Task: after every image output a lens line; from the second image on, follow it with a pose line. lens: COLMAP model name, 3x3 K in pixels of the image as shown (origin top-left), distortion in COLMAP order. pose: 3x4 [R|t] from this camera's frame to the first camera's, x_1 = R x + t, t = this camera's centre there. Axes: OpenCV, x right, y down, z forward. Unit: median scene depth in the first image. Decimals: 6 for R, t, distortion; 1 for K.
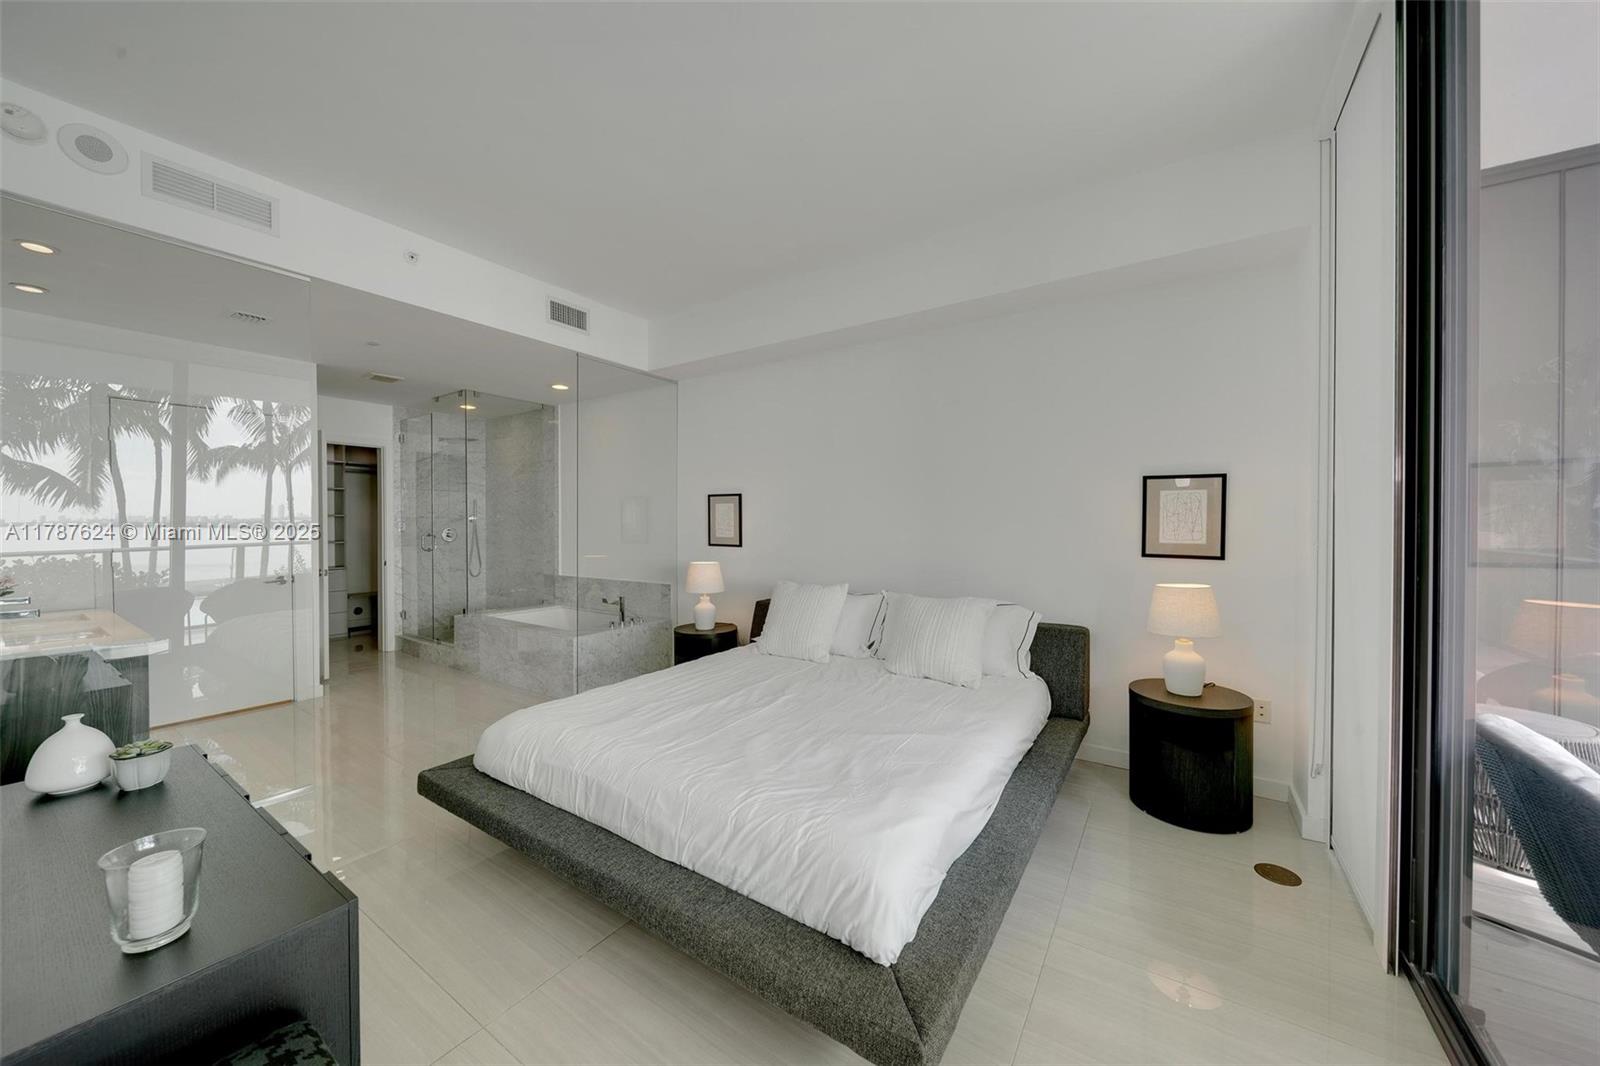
lens RADIAL K [[565.9, 0, 800.7], [0, 565.9, 528.6], [0, 0, 1]] dist [-0.003326, -0.000414]
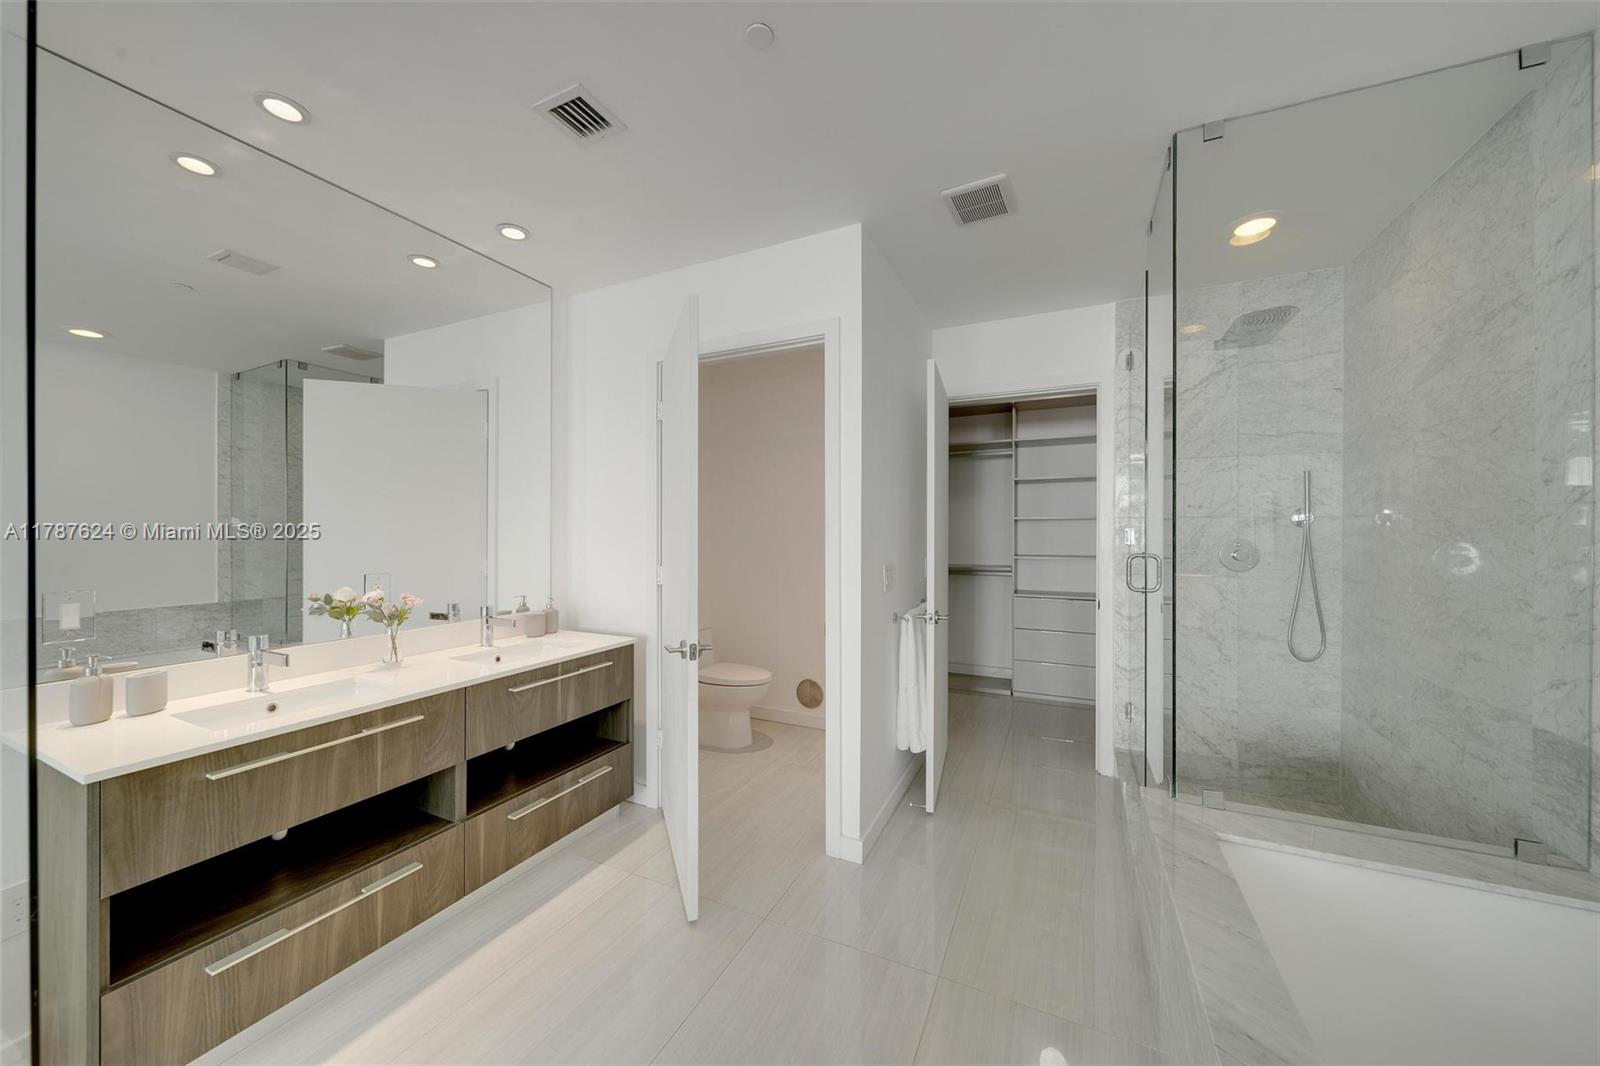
lens RADIAL K [[565.9, 0, 799.3], [0, 565.9, 528.6], [0, 0, 1]] dist [-0.003326, -0.000414]
pose [[0.143351, 0.004171, -0.989663, -0.226553], [-0.011696, 0.999928, 0.002520, -0.006587], [0.989603, 0.011214, 0.143389, 0.576974]]
